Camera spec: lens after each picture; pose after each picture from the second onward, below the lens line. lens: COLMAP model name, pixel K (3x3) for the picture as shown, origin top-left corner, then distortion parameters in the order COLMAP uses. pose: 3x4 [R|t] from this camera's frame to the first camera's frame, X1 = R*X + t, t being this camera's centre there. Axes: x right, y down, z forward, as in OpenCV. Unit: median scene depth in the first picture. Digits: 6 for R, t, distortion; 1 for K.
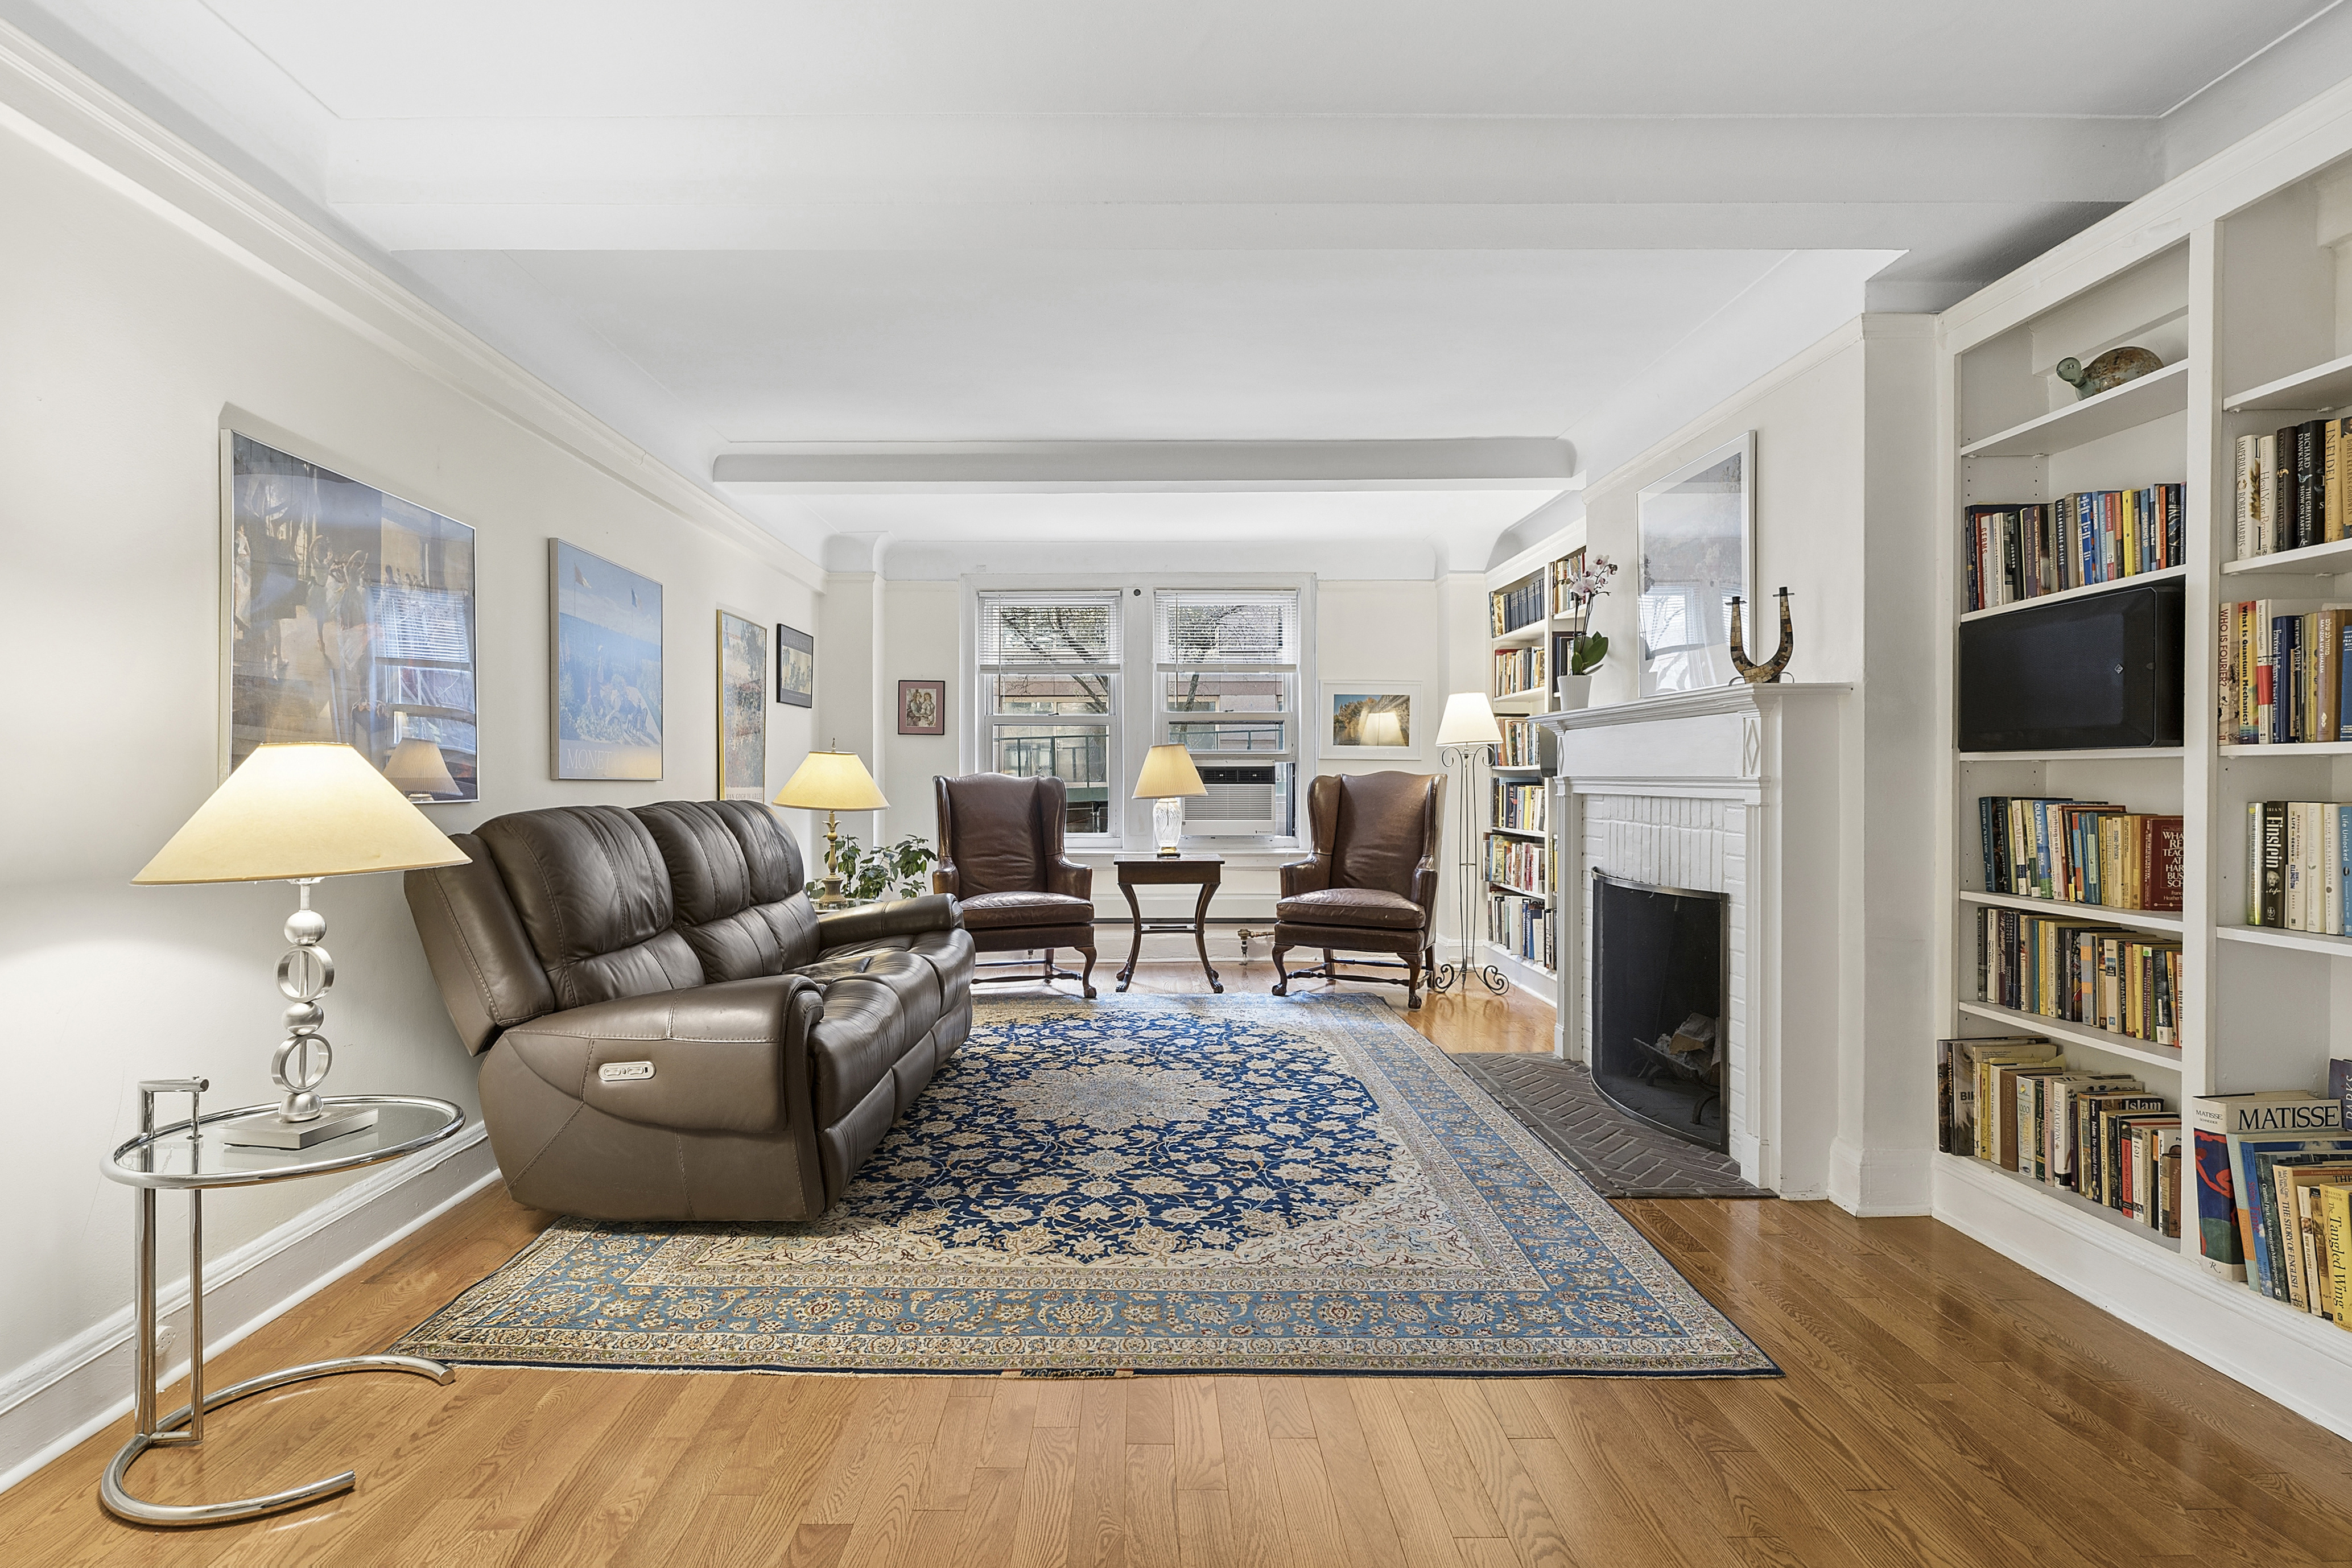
lens RADIAL K [[1203.5, 0, 1174.0], [0, 1203.5, 778.5], [0, 0, 1]] dist [-0.011108, -0.003690]
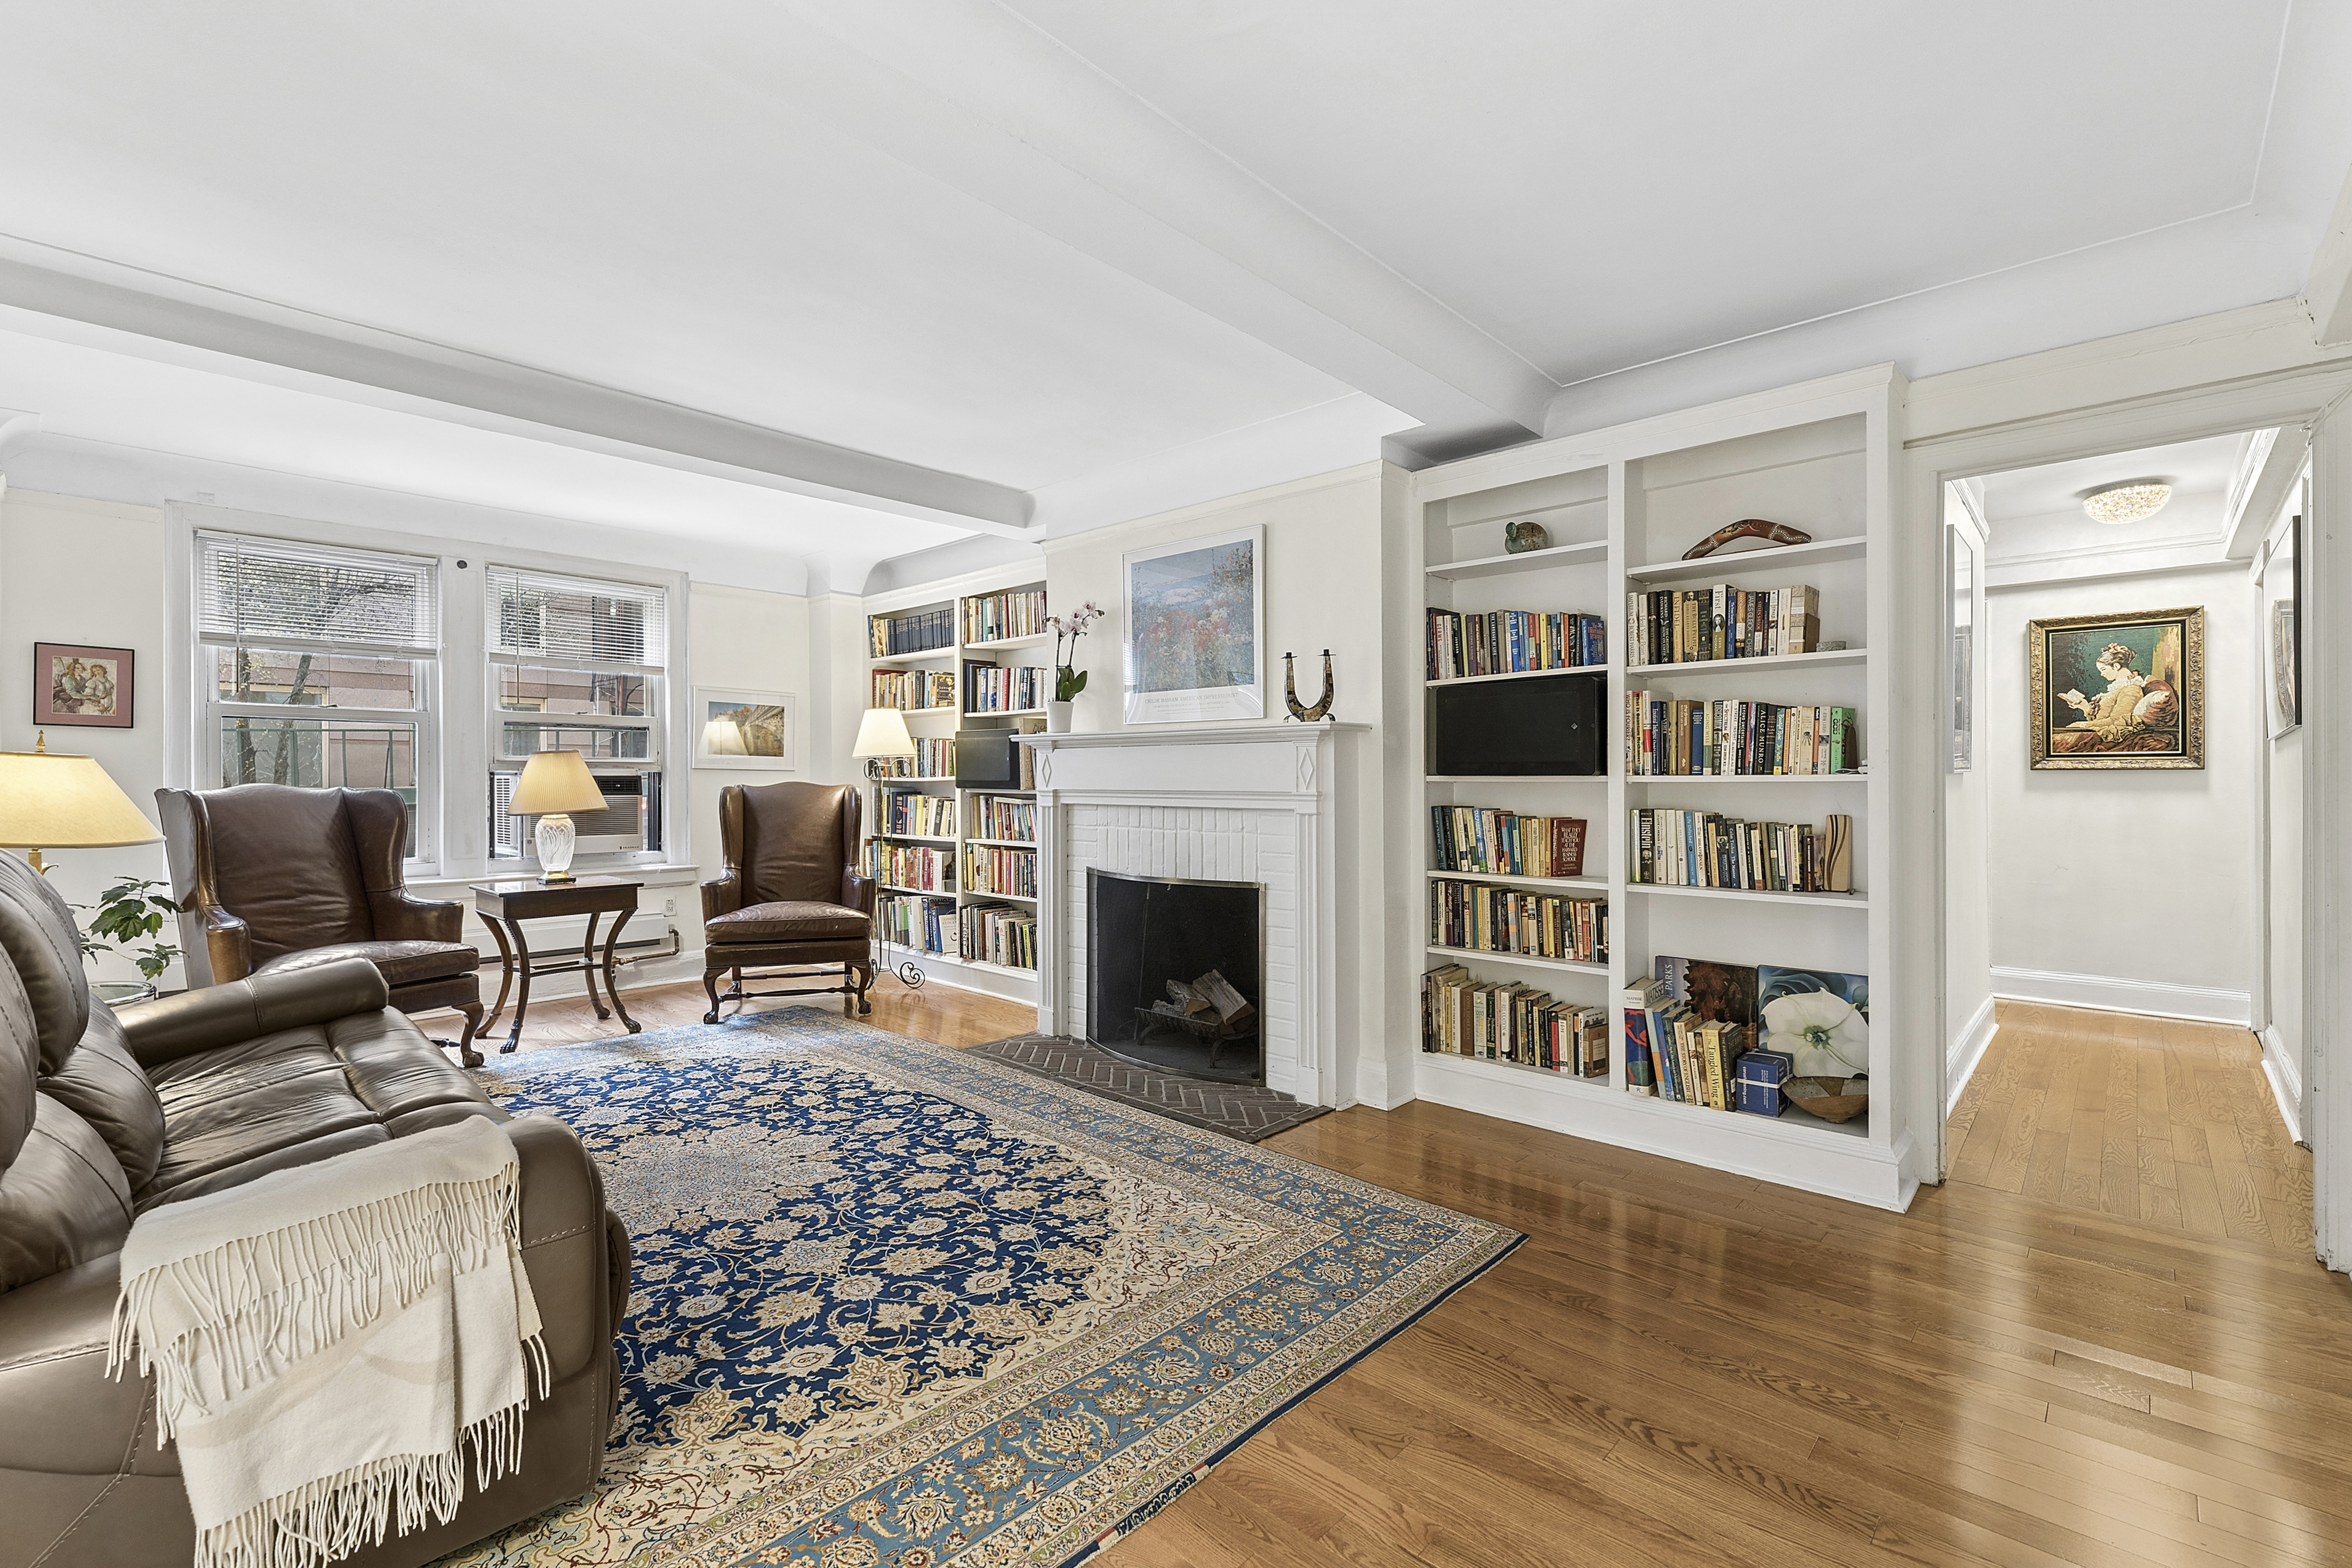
lens RADIAL K [[1021.5, 0, 1177.2], [0, 1021.5, 775.7], [0, 0, 1]] dist [-0.002880, -0.000517]
pose [[0.685576, 0.004924, 0.727985, -0.429329], [-0.001689, 0.999985, -0.005173, -0.014265], [-0.727999, 0.002317, 0.685574, 0.343871]]
